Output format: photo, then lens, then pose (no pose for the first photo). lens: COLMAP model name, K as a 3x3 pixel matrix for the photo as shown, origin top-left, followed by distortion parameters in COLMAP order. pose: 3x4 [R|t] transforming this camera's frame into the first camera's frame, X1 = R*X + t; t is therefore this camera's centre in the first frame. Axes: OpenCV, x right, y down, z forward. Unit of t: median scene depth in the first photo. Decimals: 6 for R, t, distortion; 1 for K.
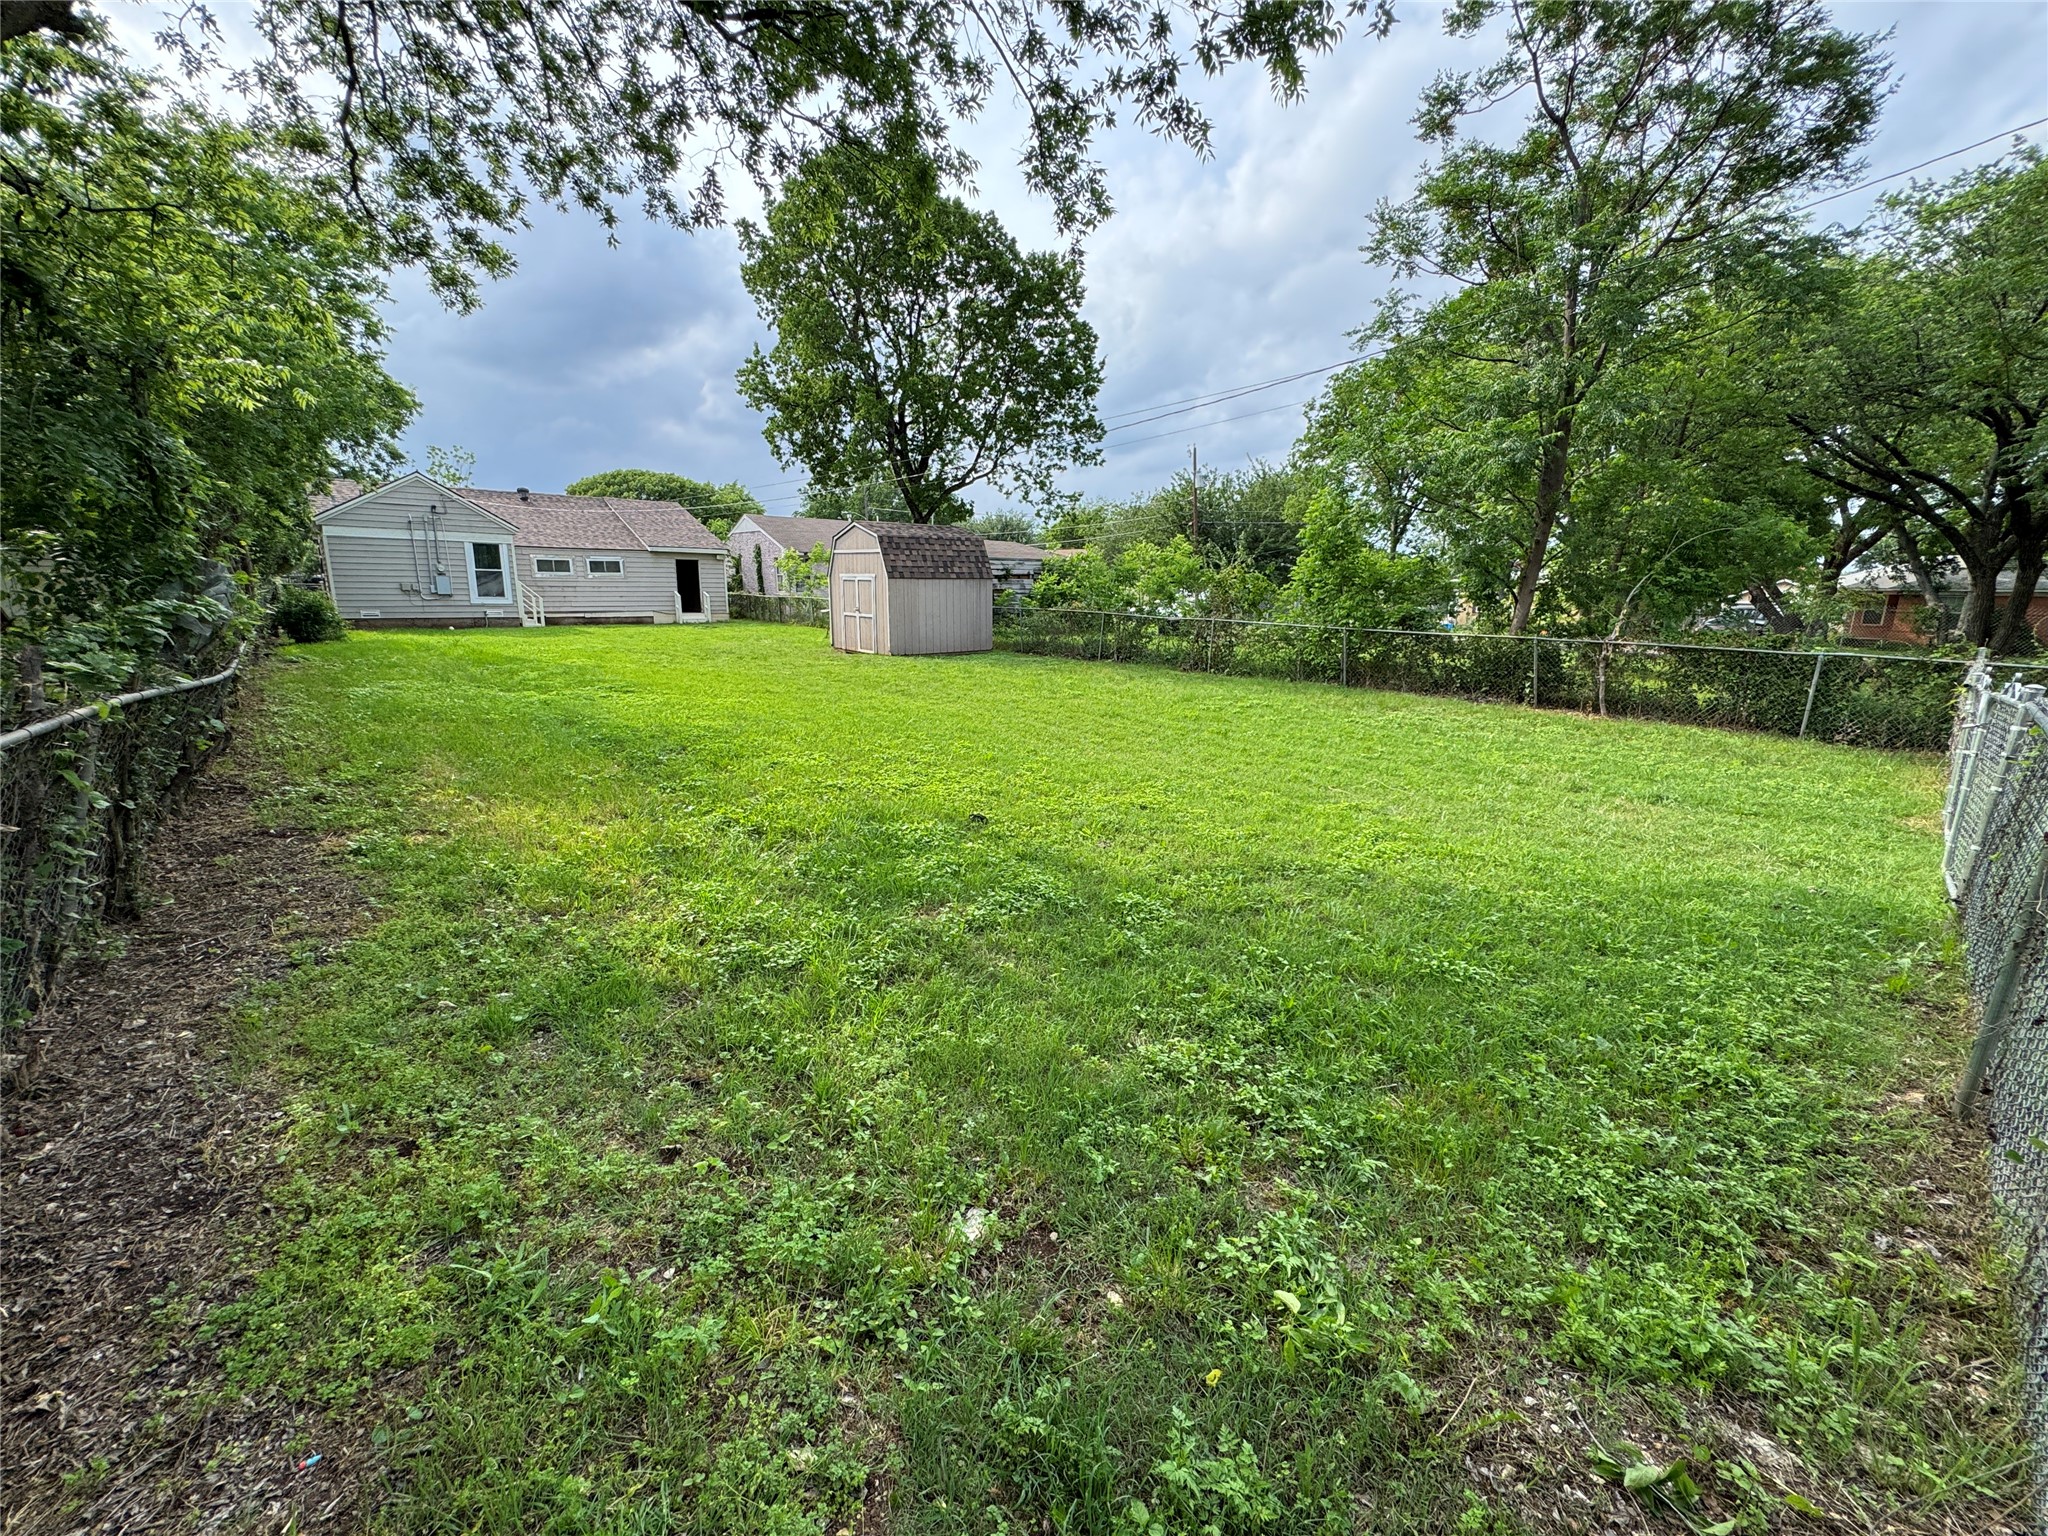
lens RADIAL K [[825.2, 0, 1024.0], [0, 825.2, 768.0], [0, 0, 1]] dist [0.000078, -0.000053]
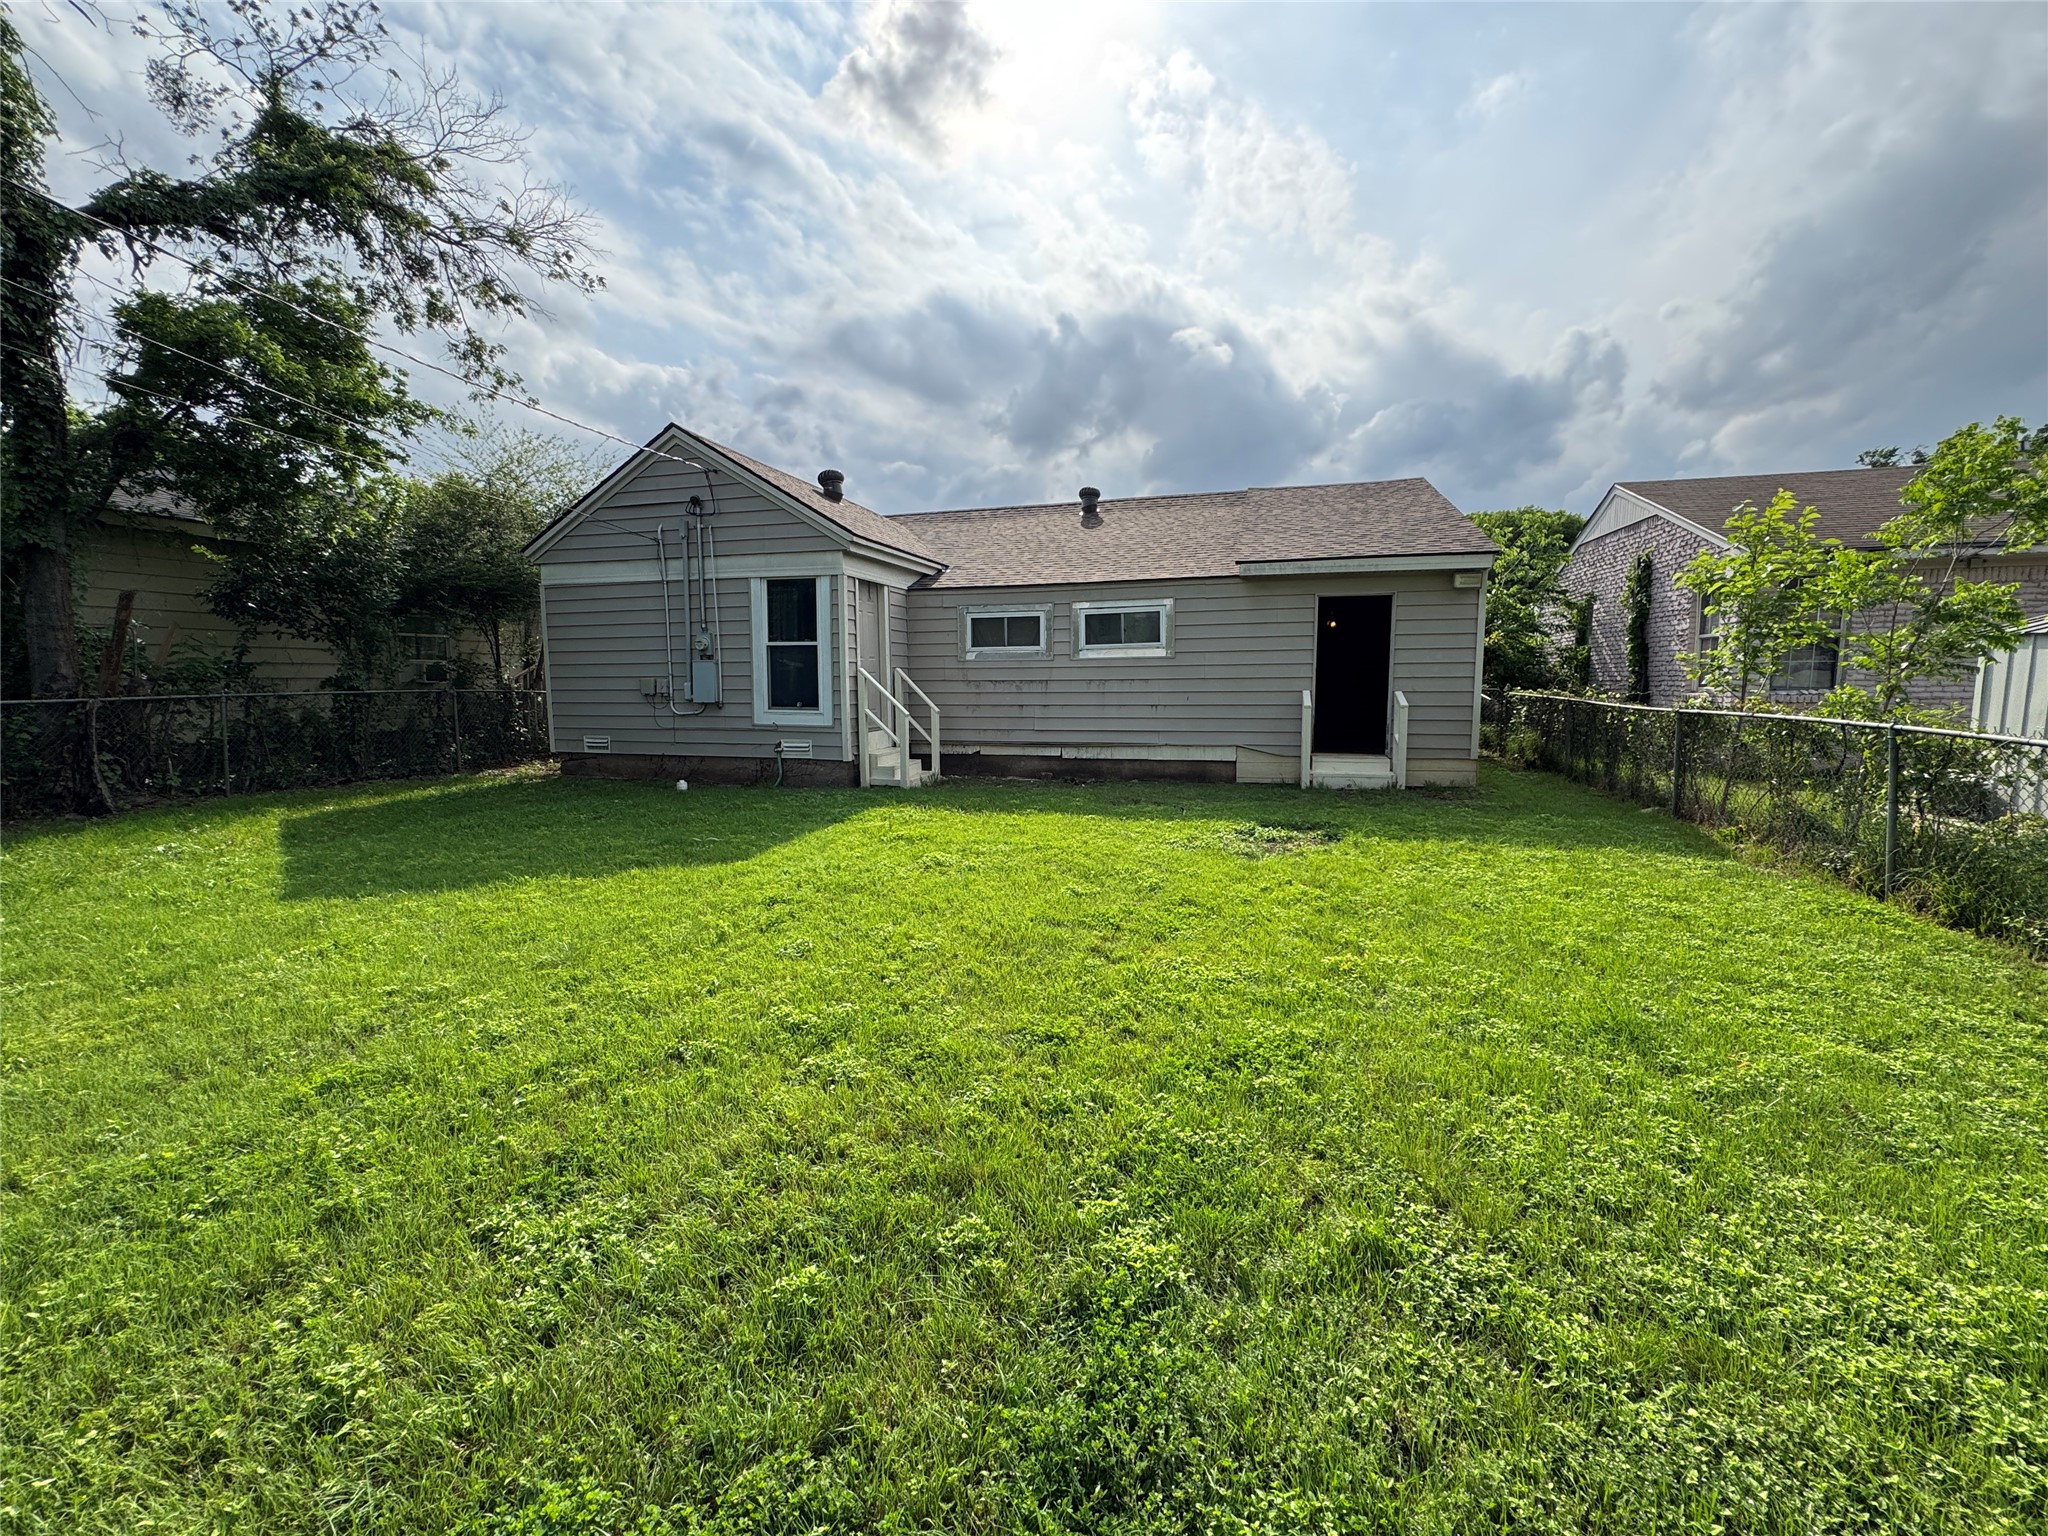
lens RADIAL K [[825.2, 0, 1024.0], [0, 825.2, 768.0], [0, 0, 1]] dist [0.000078, -0.000053]
pose [[0.542103, 0.065807, -0.837732, -0.225374], [-0.166572, 0.985561, -0.030370, -0.172623], [0.823637, 0.156007, 0.545237, 0.819181]]
